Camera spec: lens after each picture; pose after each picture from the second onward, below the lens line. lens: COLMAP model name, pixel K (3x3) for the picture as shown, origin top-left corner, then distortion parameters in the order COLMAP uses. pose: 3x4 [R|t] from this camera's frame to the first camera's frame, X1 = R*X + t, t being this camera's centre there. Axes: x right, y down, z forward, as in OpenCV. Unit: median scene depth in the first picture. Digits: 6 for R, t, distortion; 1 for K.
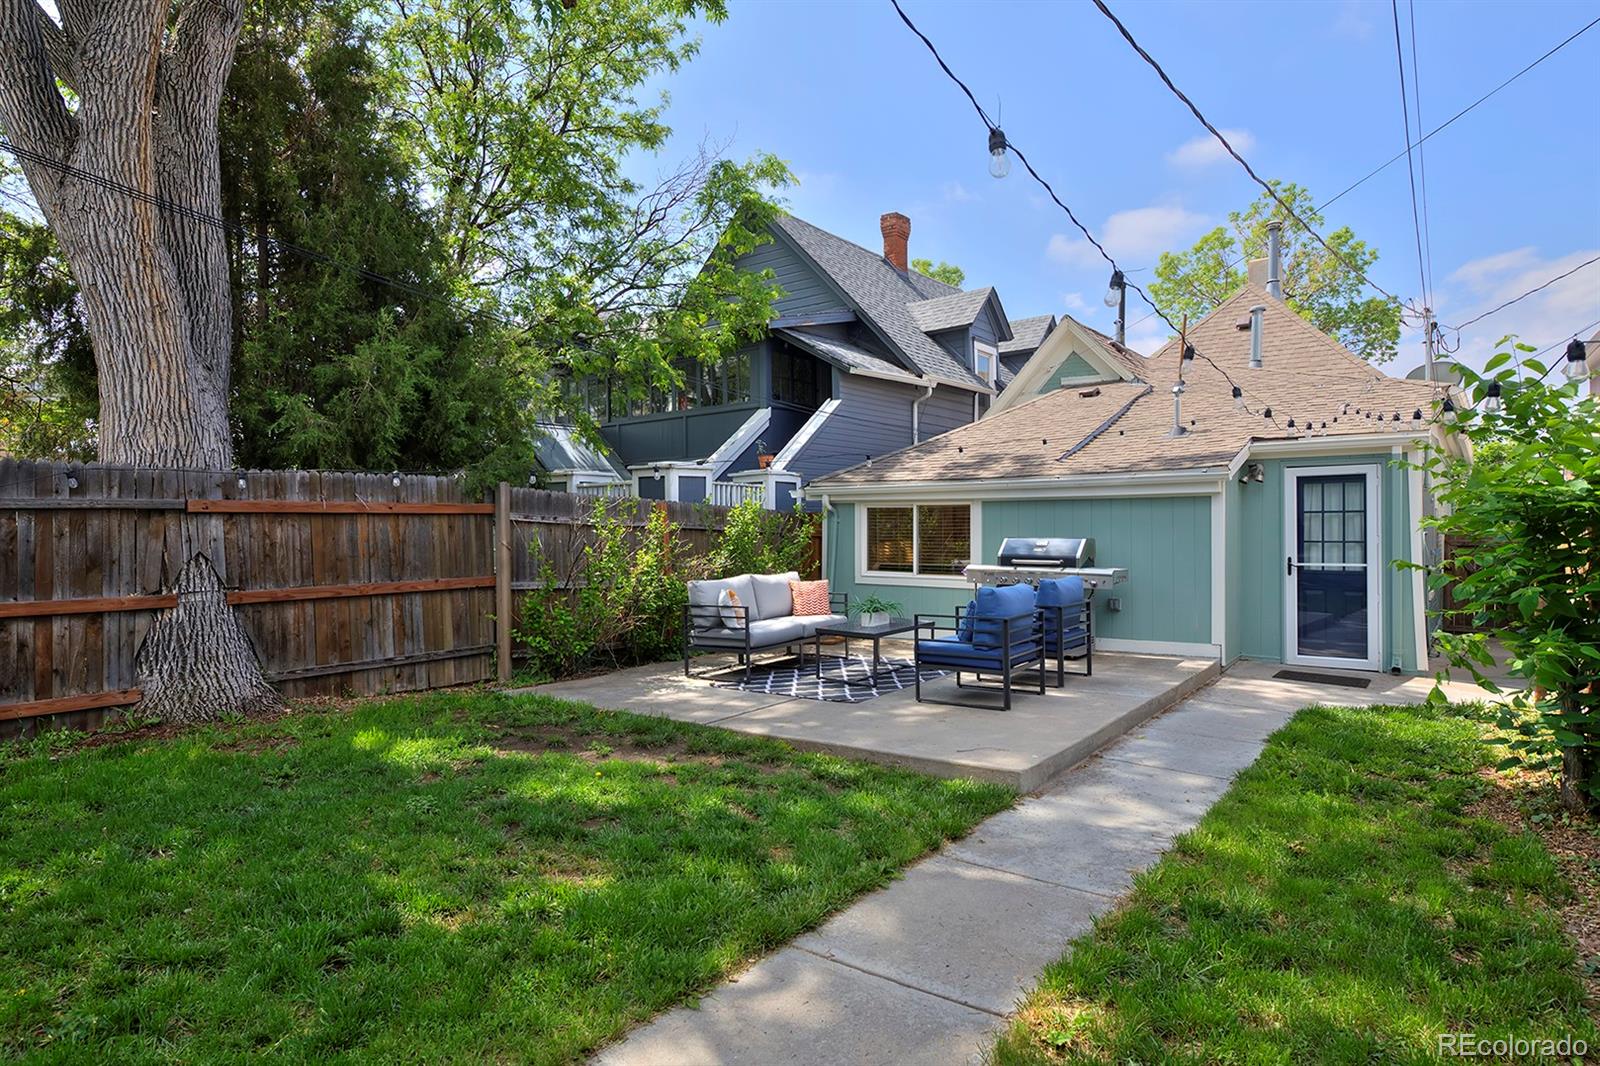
lens RADIAL K [[900.1, 0, 800.0], [0, 900.1, 533.0], [0, 0, 1]] dist [0.006154, 0.001670]
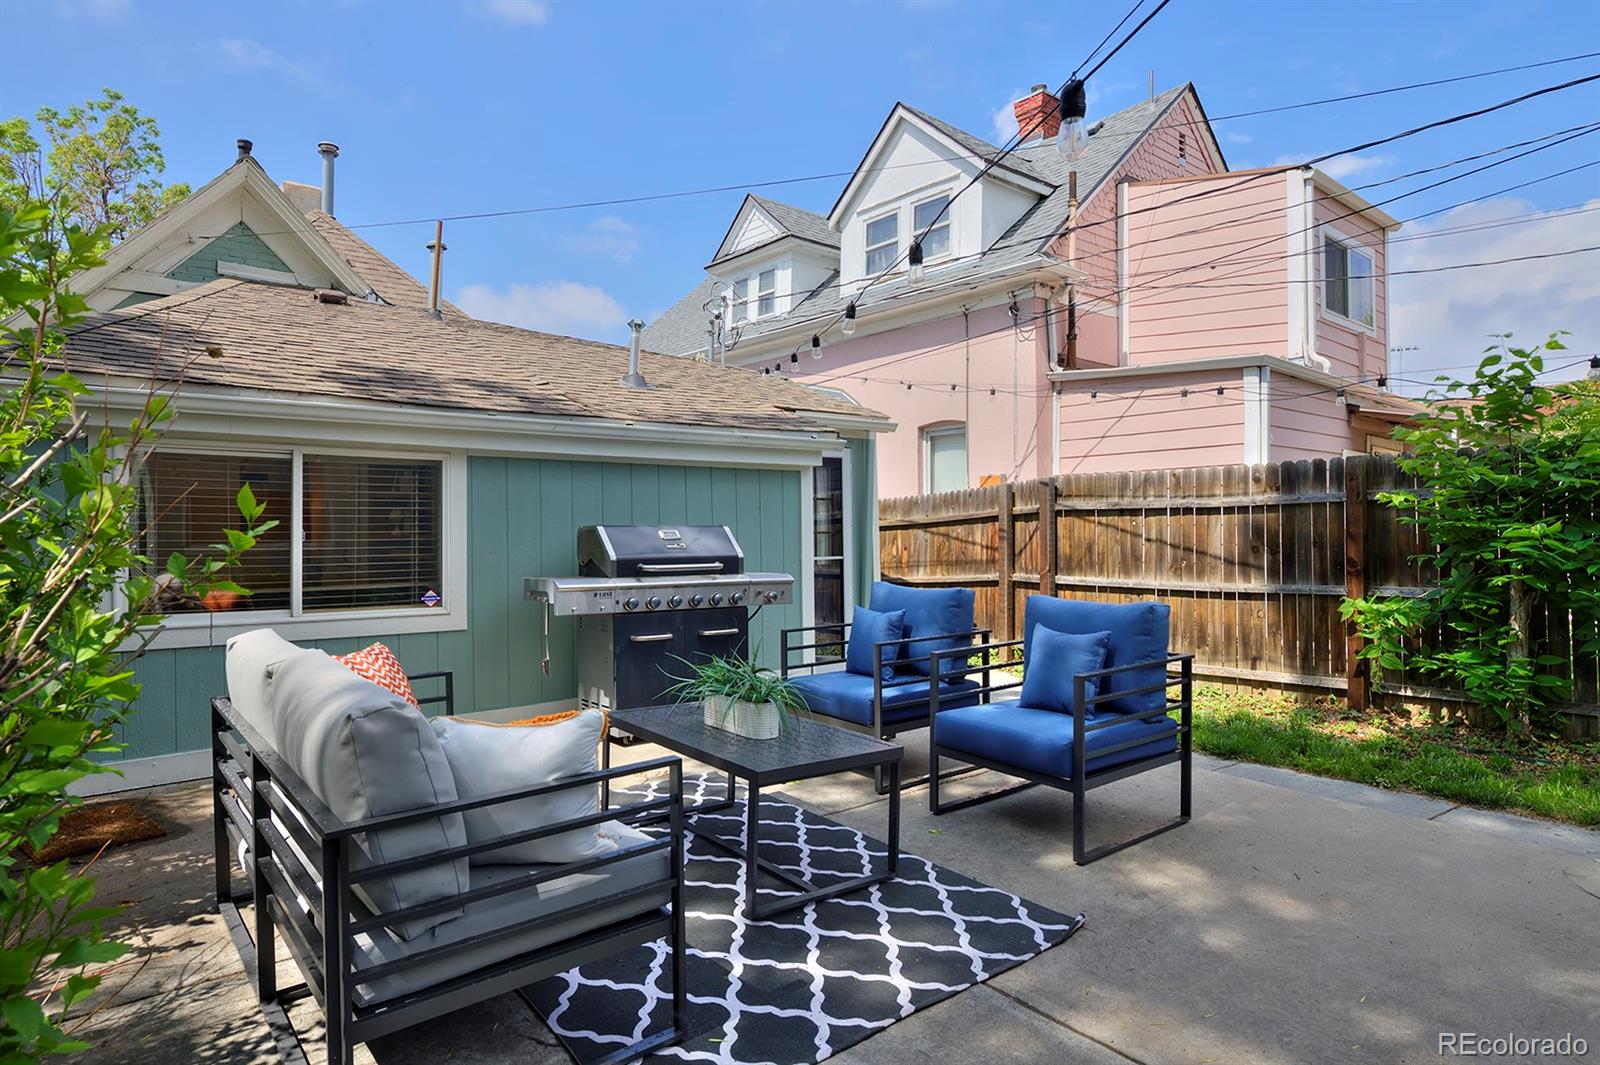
lens RADIAL K [[909.4, 0, 800.0], [0, 909.4, 532.5], [0, 0, 1]] dist [-0.004524, -0.001035]
pose [[0.266856, 0.001570, 0.963735, -0.285894], [0.010469, 0.999935, -0.004528, 0.014445], [-0.963680, 0.011297, 0.266822, 0.816823]]
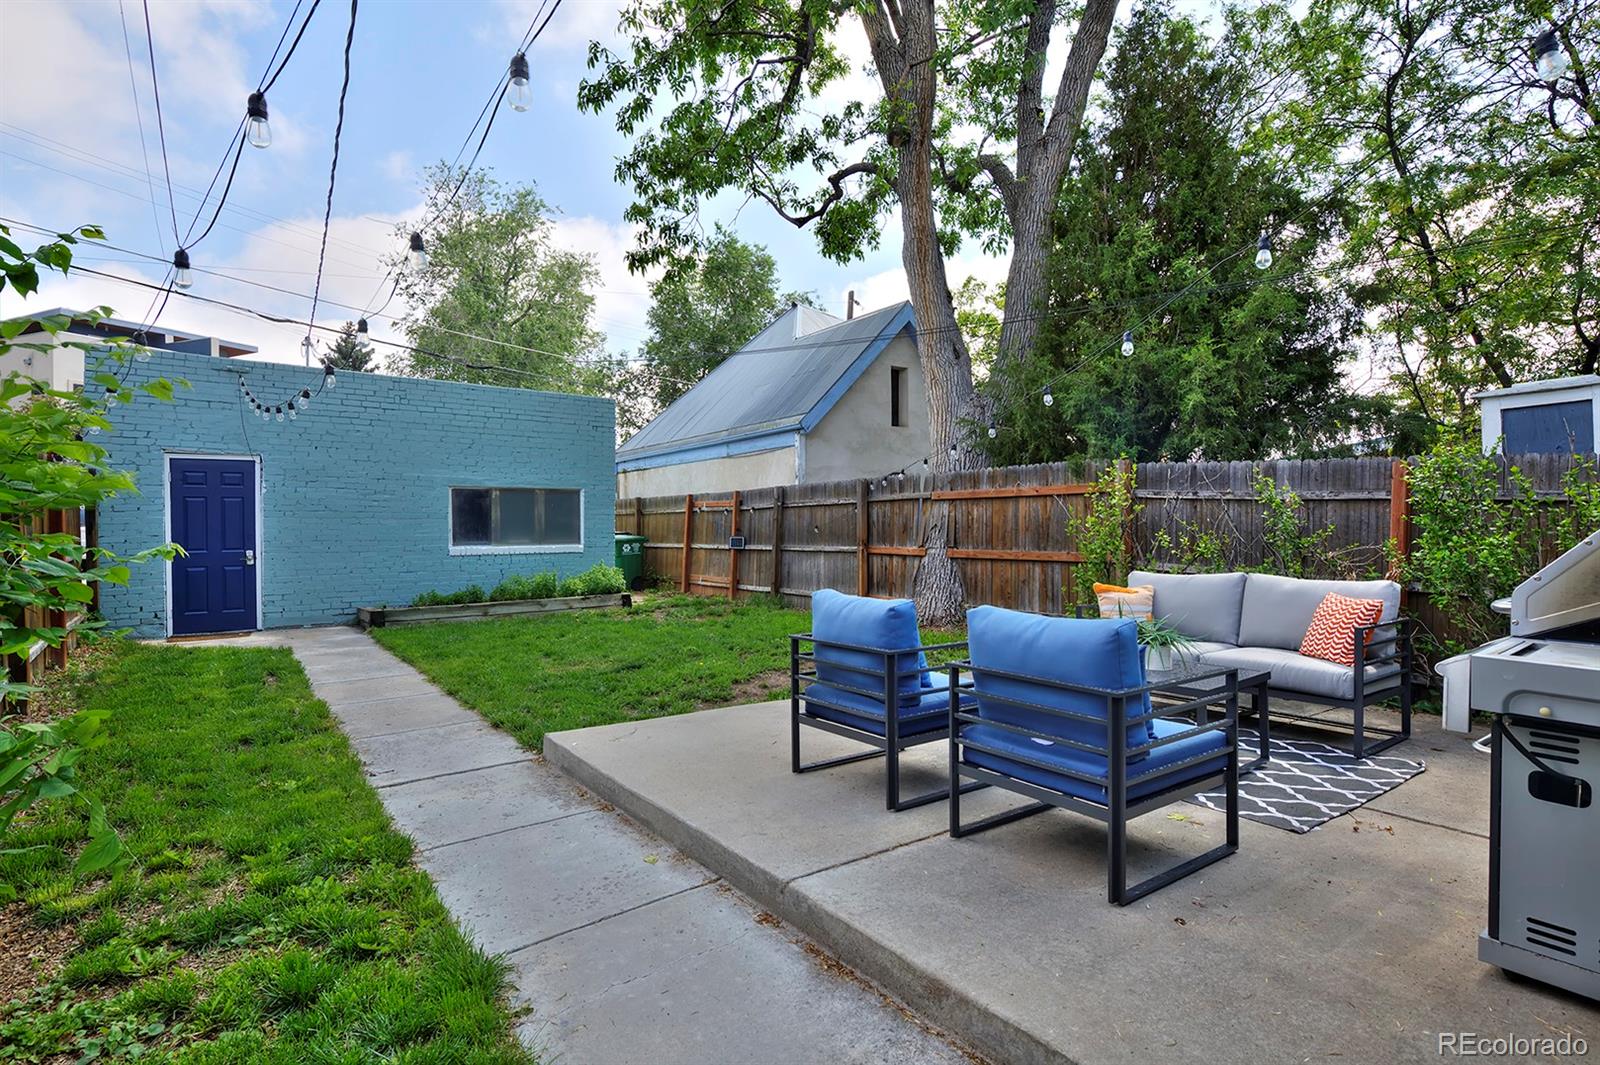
lens RADIAL K [[824.4, 0, 800.0], [0, 824.4, 532.5], [0, 0, 1]] dist [0.002109, 0.000243]
pose [[-0.296146, 0.020788, -0.954916, 0.622091], [0.003396, 0.999780, 0.020712, 0.004307], [0.955137, 0.002891, -0.296152, 0.895572]]
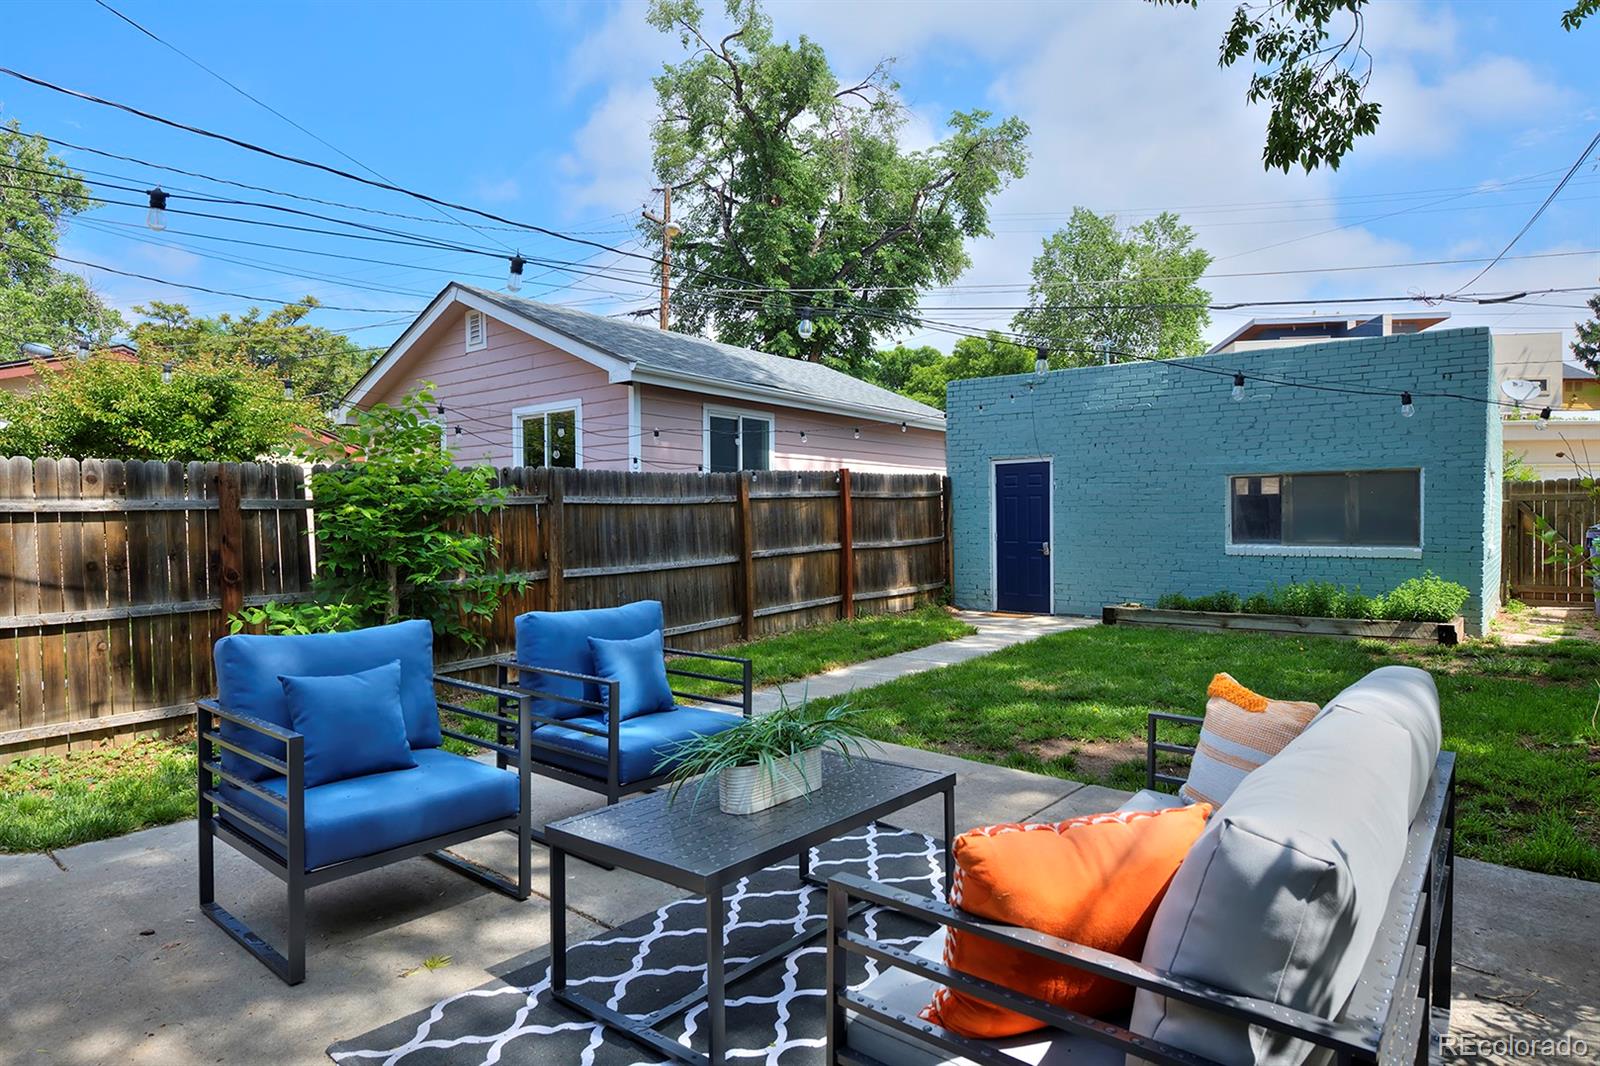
lens RADIAL K [[900.1, 0, 800.0], [0, 900.1, 533.0], [0, 0, 1]] dist [0.006154, 0.001670]
pose [[-0.998598, 0.015505, 0.050611, 0.054610], [0.016502, 0.999677, 0.019336, 0.002495], [-0.050295, 0.020144, -0.998531, 1.242662]]
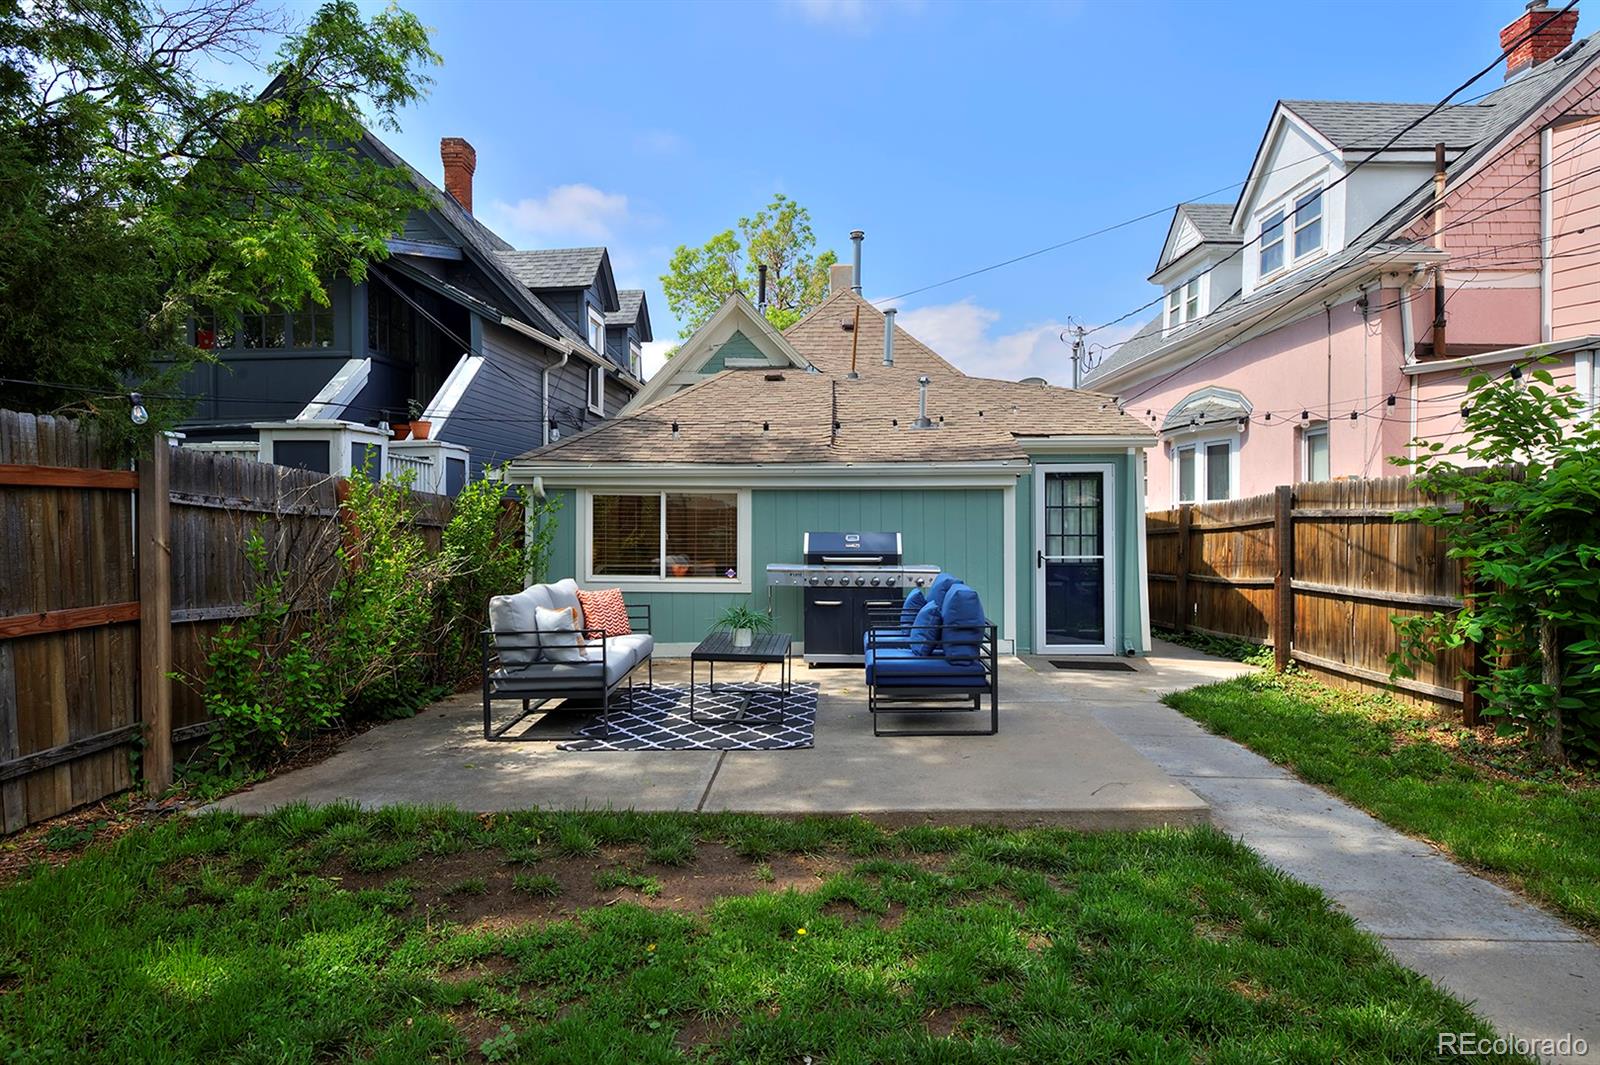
lens RADIAL K [[951.8, 0, 800.0], [0, 951.8, 532.5], [0, 0, 1]] dist [-0.002532, 0.000383]
pose [[0.823453, -0.002005, 0.567380, -0.324402], [0.001327, 0.999998, 0.001609, 0.004422], [-0.567382, -0.000572, 0.823454, 0.277163]]
